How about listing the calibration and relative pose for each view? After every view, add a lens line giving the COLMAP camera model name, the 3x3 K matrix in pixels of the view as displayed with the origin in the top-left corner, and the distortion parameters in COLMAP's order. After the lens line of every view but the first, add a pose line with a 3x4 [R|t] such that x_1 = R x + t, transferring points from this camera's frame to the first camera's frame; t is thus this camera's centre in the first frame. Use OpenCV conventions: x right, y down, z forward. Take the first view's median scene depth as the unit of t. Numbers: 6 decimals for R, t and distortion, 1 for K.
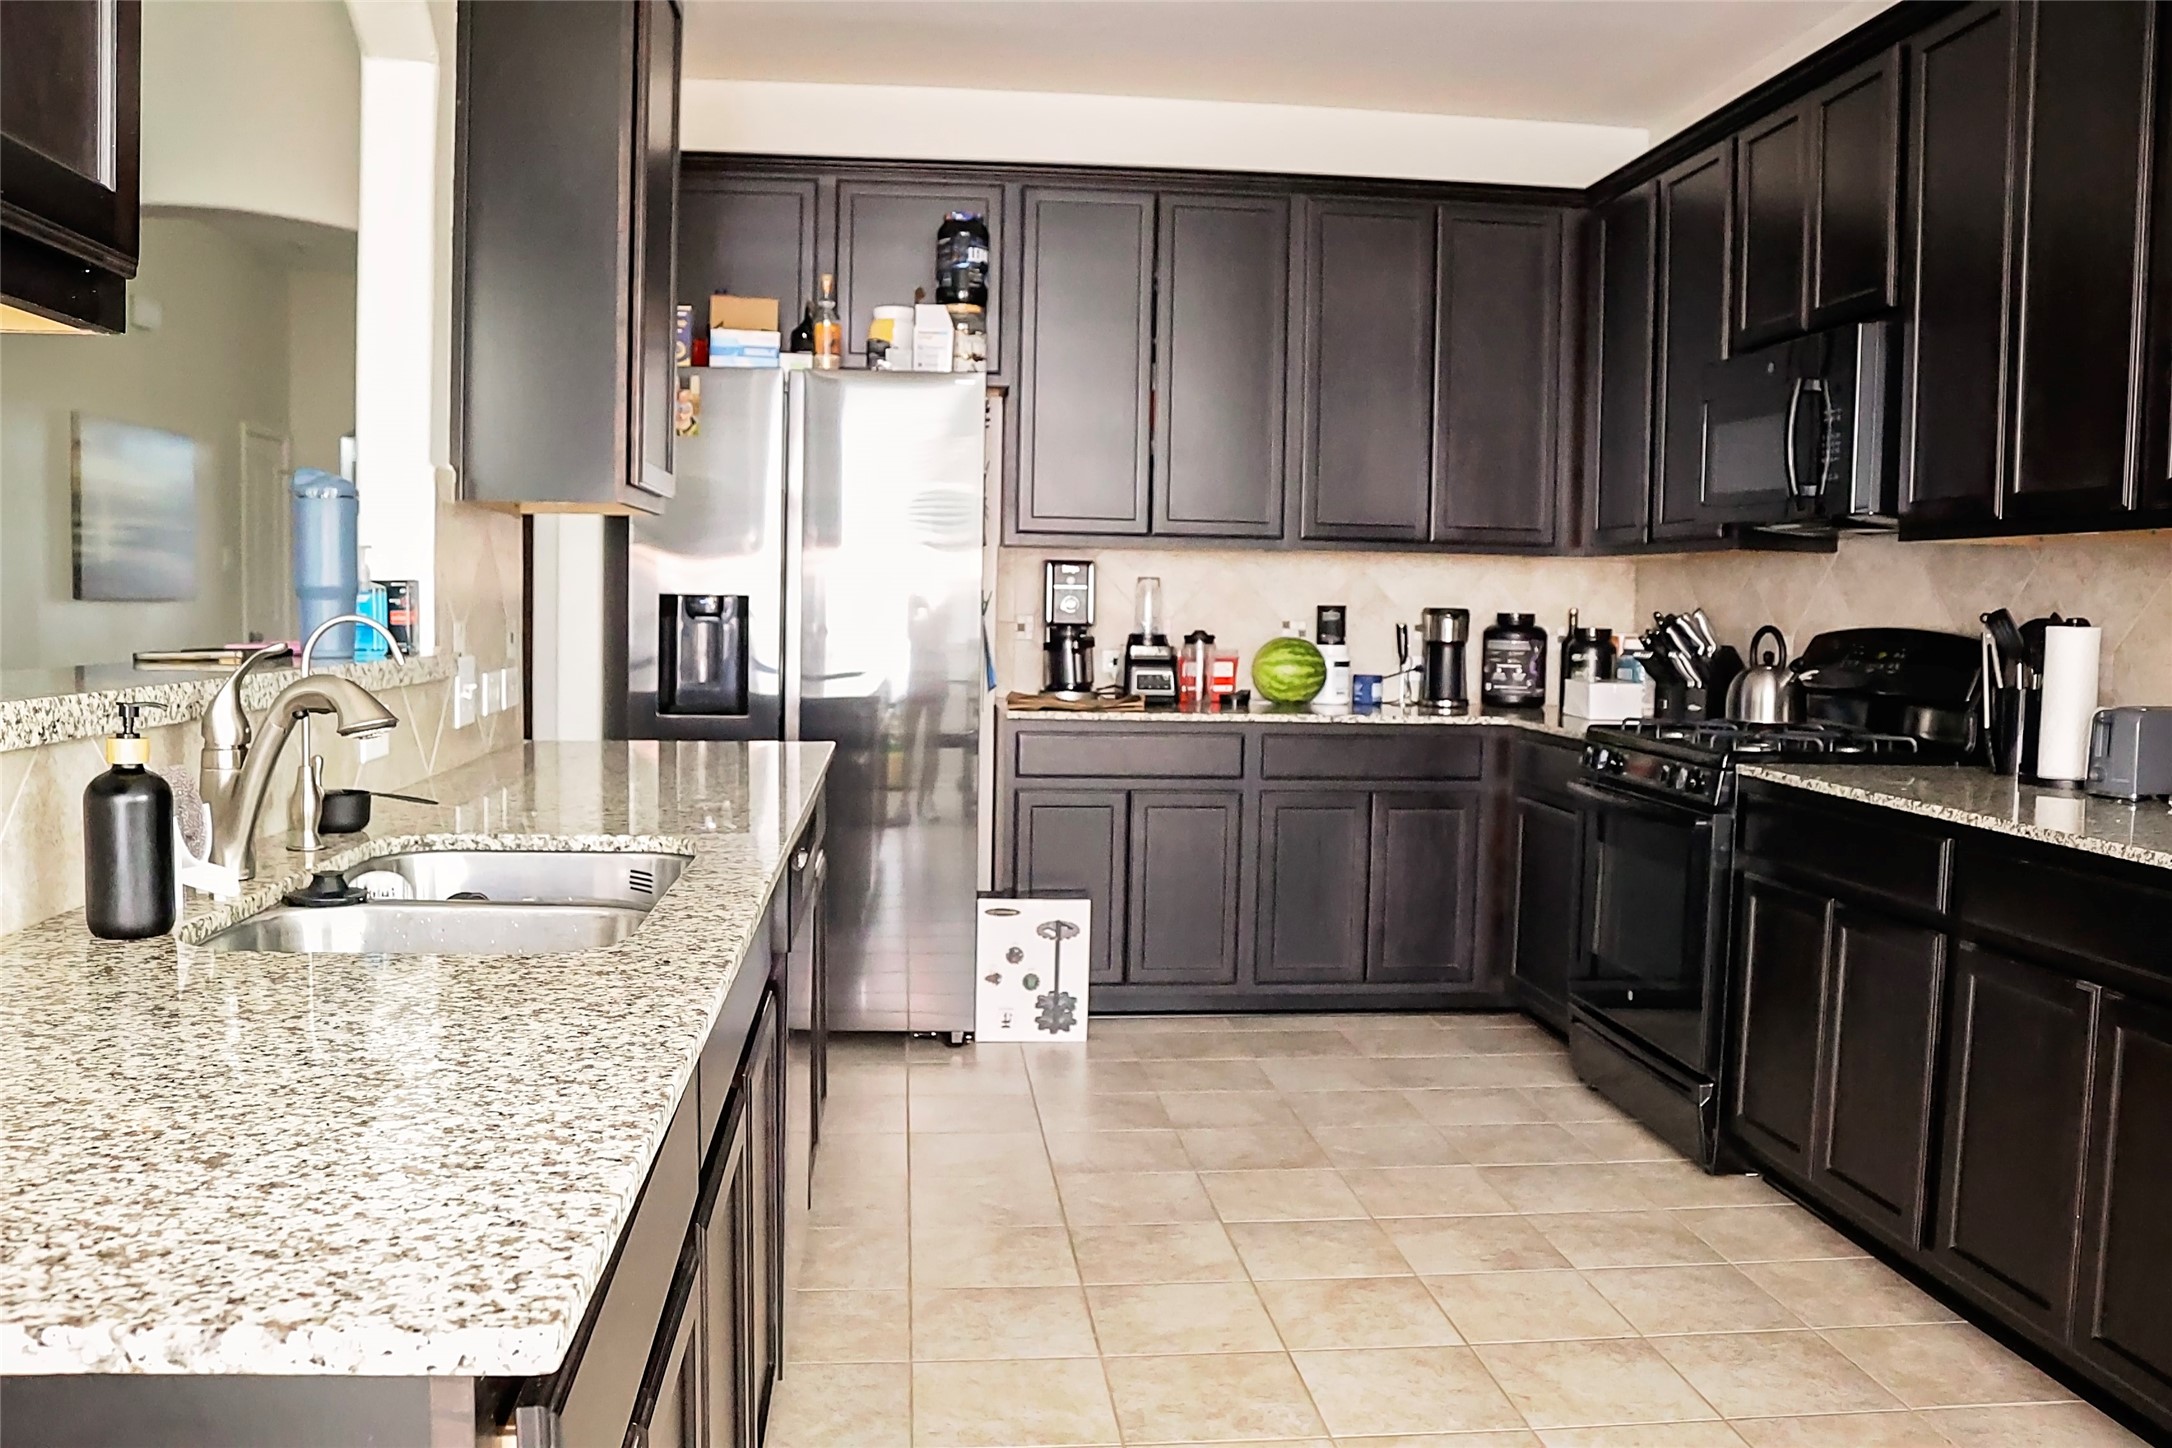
lens RADIAL K [[1751.7, 0, 1072.3], [0, 1751.7, 727.3], [0, 0, 1]] dist [-0.164007, 0.137672]
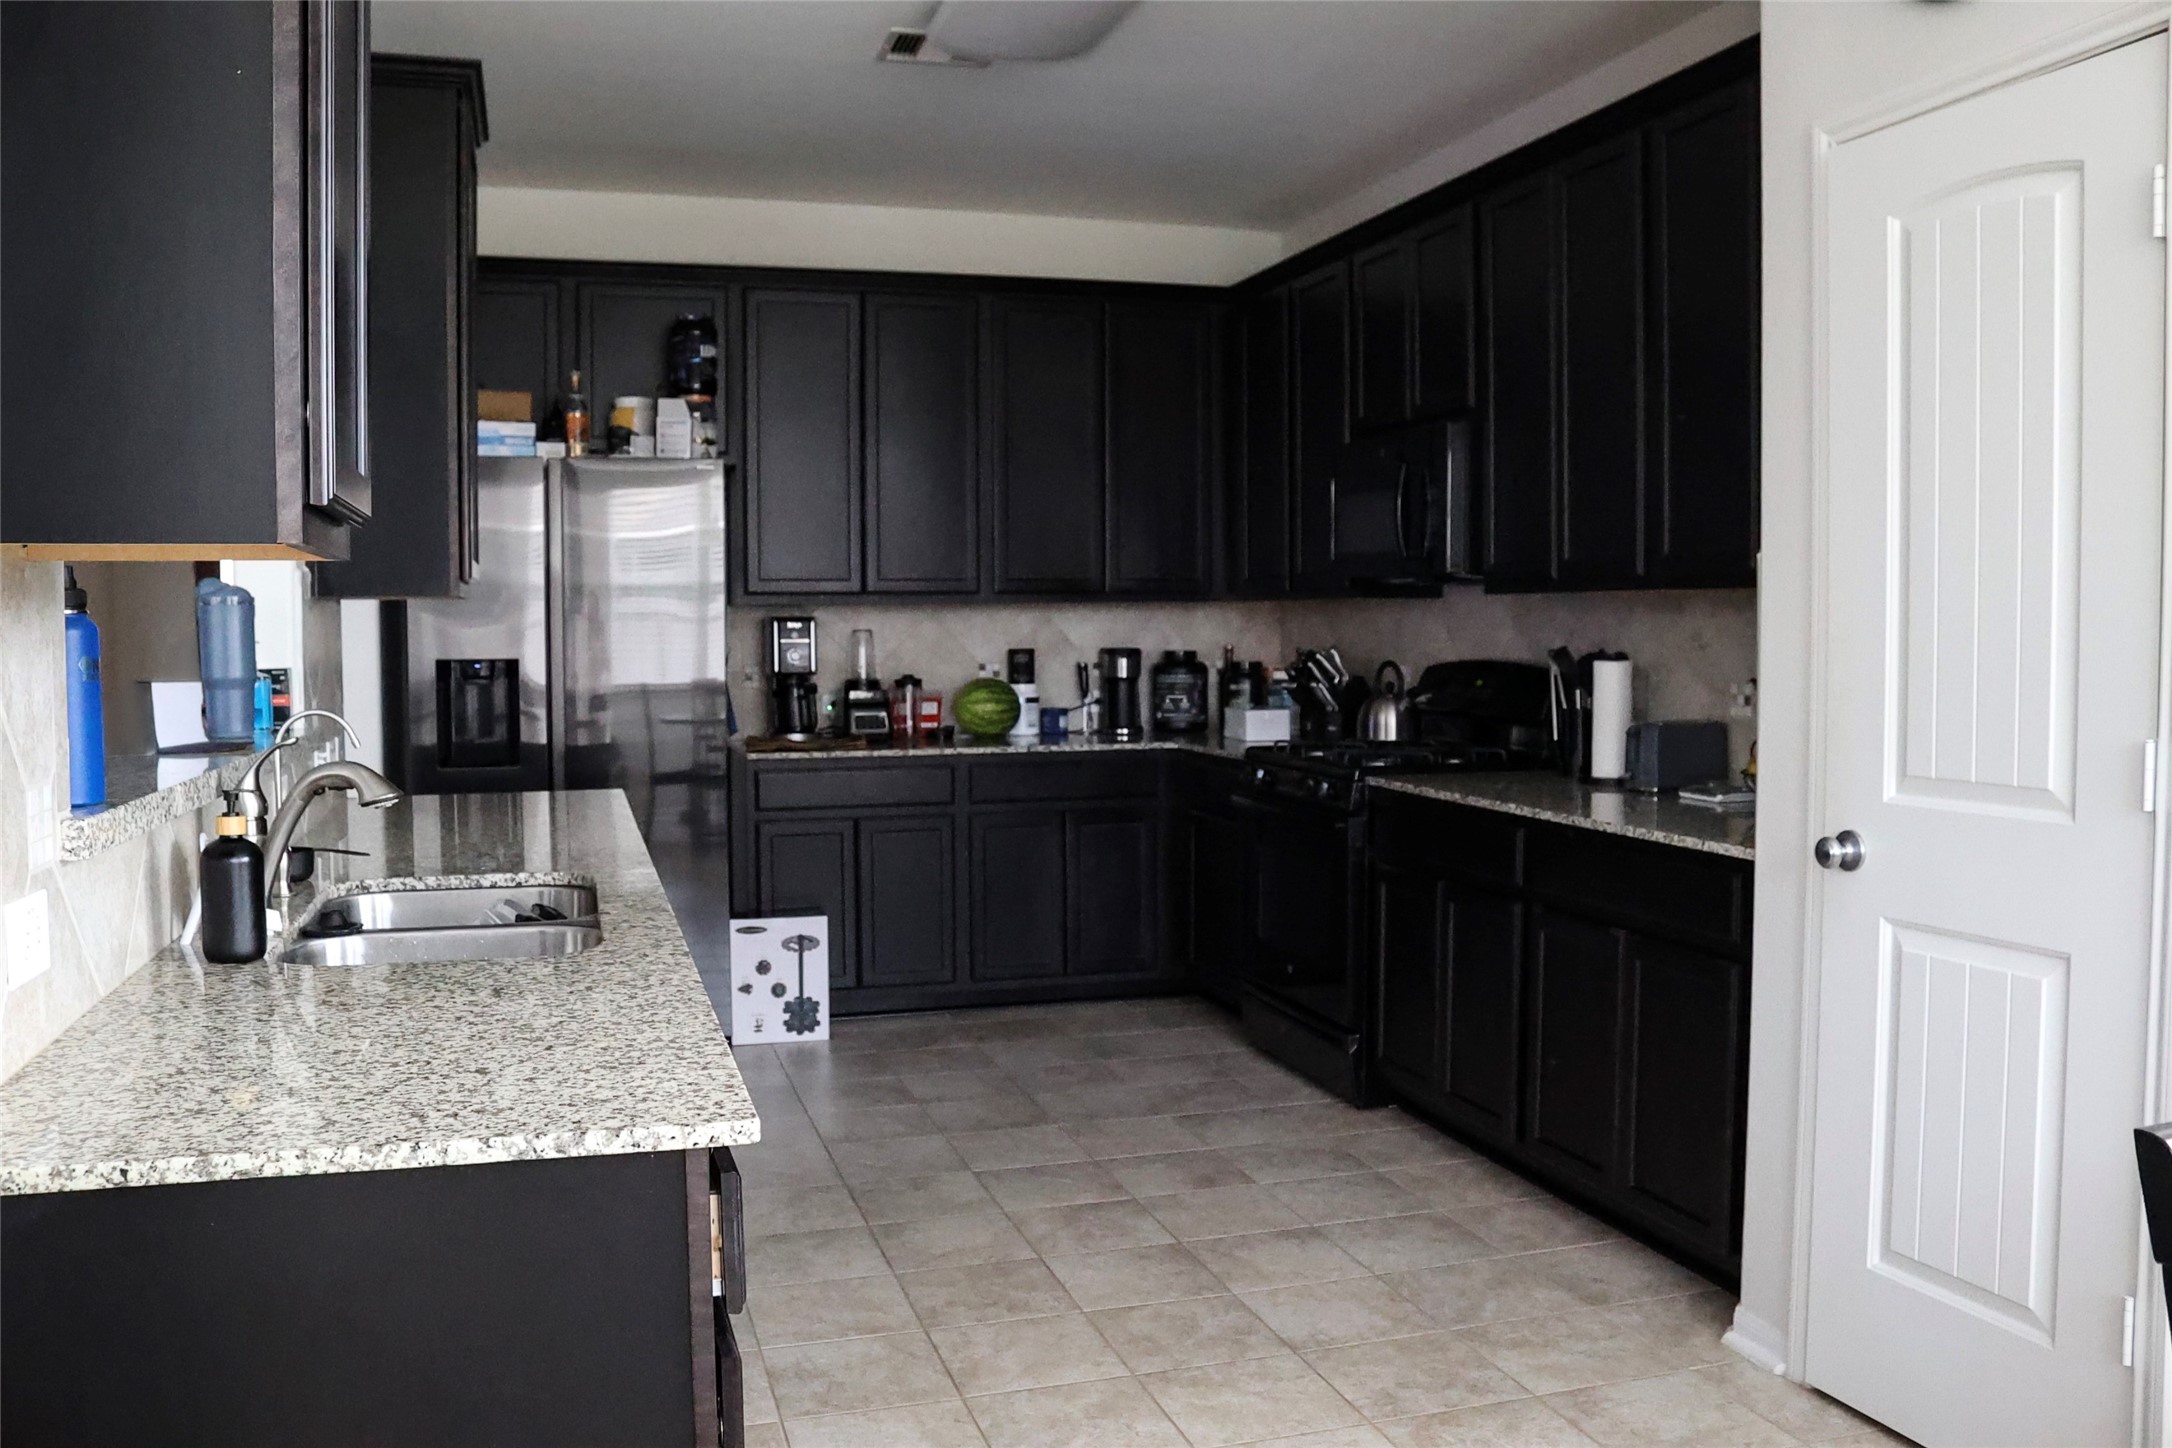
lens RADIAL K [[1751.7, 0, 1072.3], [0, 1751.7, 727.3], [0, 0, 1]] dist [-0.164007, 0.137672]
pose [[0.980396, -0.035385, 0.193832, -0.052661], [0.037695, 0.999255, -0.008240, -0.009533], [-0.193396, 0.015385, 0.981000, -0.161919]]
